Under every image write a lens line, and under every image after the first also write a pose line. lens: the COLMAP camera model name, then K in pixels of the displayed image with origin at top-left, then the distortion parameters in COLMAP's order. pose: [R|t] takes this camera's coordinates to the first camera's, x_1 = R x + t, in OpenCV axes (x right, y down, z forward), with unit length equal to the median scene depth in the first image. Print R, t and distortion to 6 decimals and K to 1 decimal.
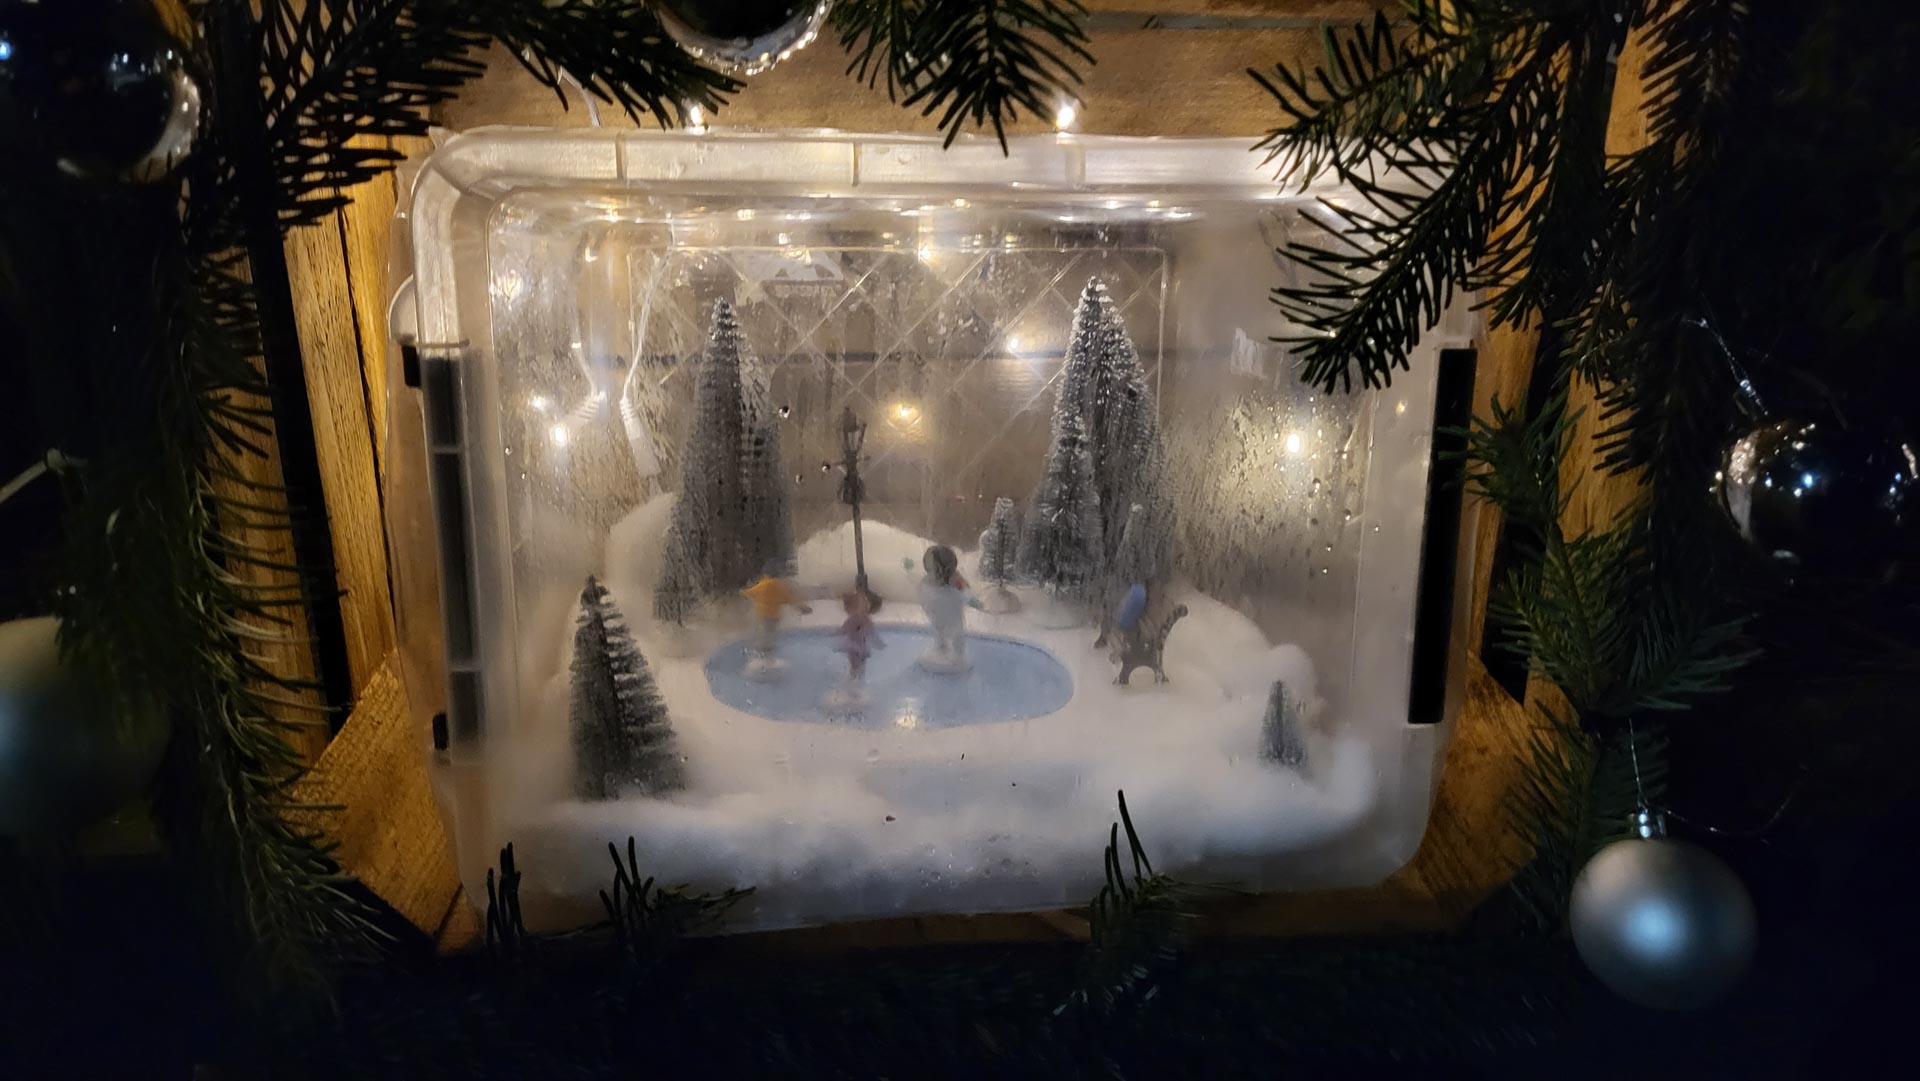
lens RADIAL K [[1521.4, 0, 963.2], [0, 1521.4, 531.5], [0, 0, 1]] dist [-0.000433, 0.000426]
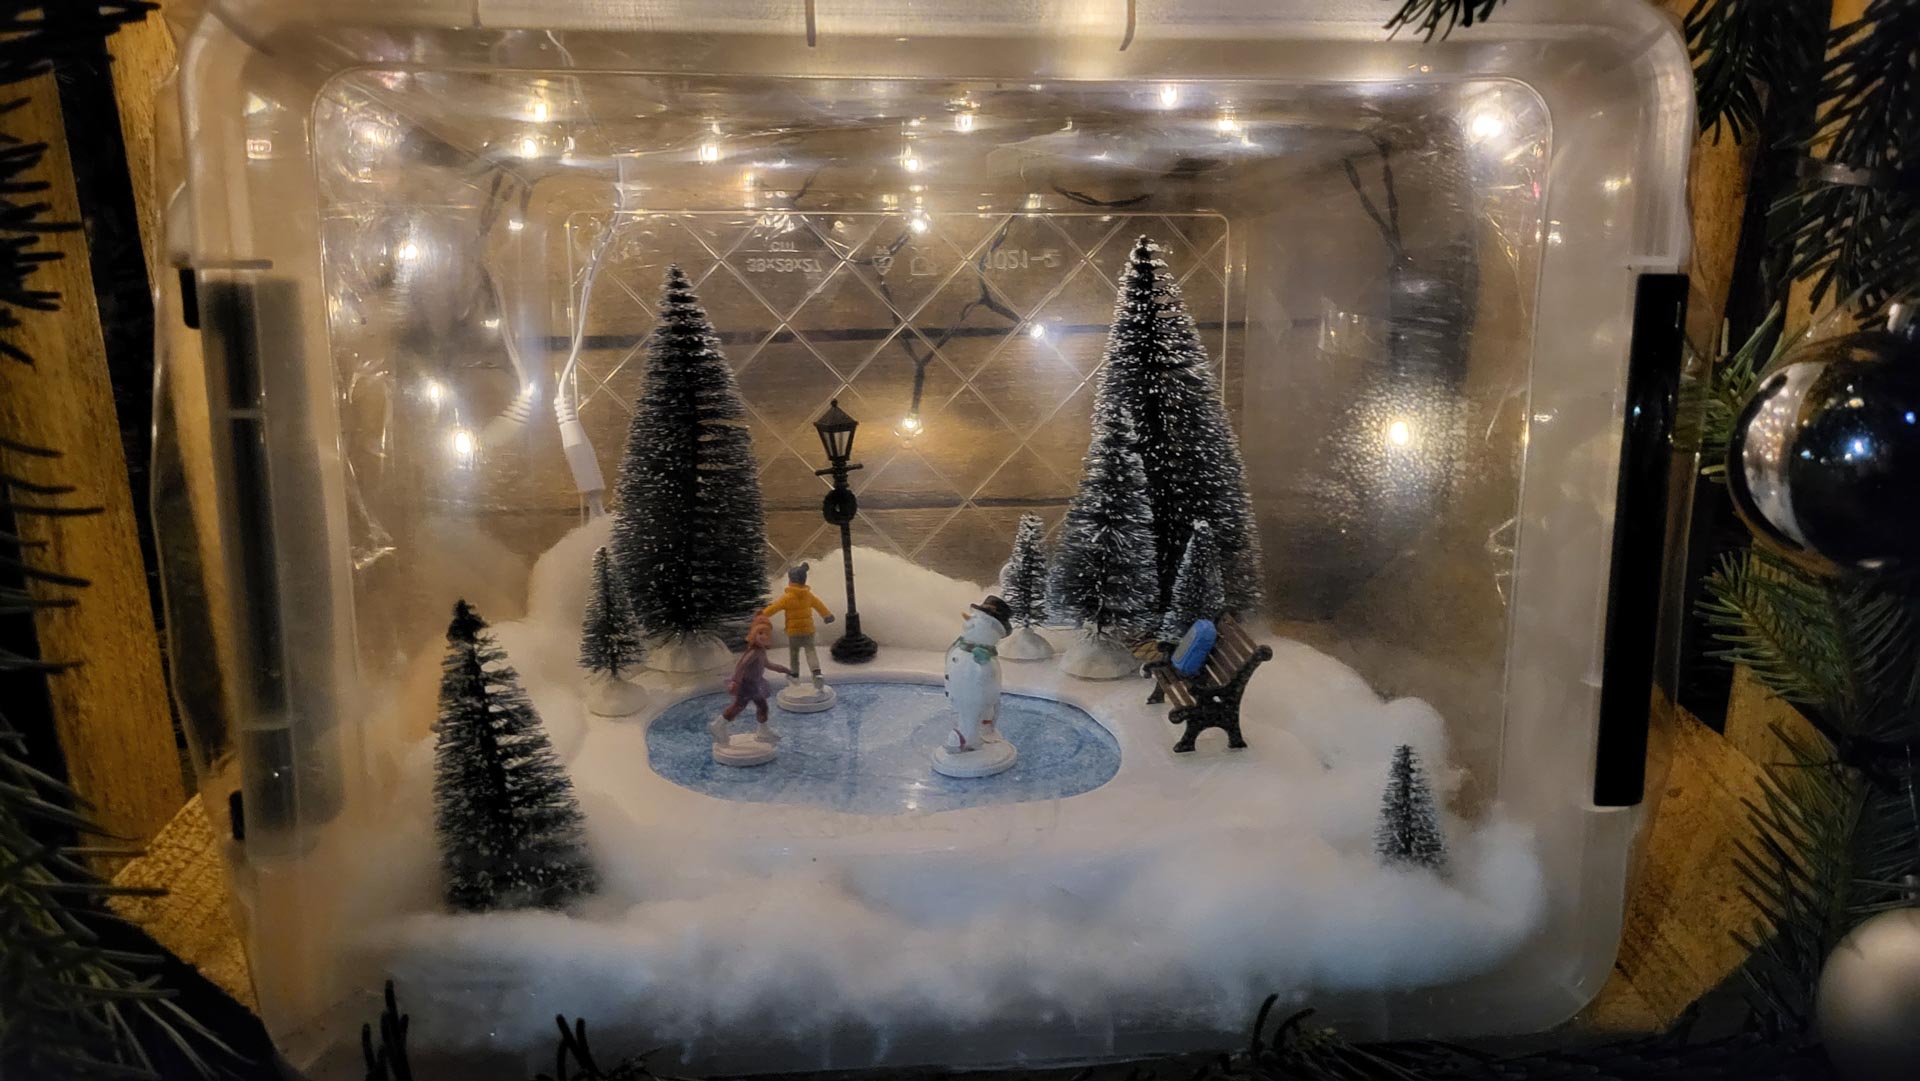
lens RADIAL K [[1658.7, 0, 960.5], [0, 1658.7, 548.6], [0, 0, 1]] dist [-0.001535, -0.001982]
pose [[0.999841, -0.002319, -0.017680, 0.005779], [0.001892, 0.999708, -0.024095, 0.017059], [0.017731, 0.024058, 0.999553, 0.149227]]
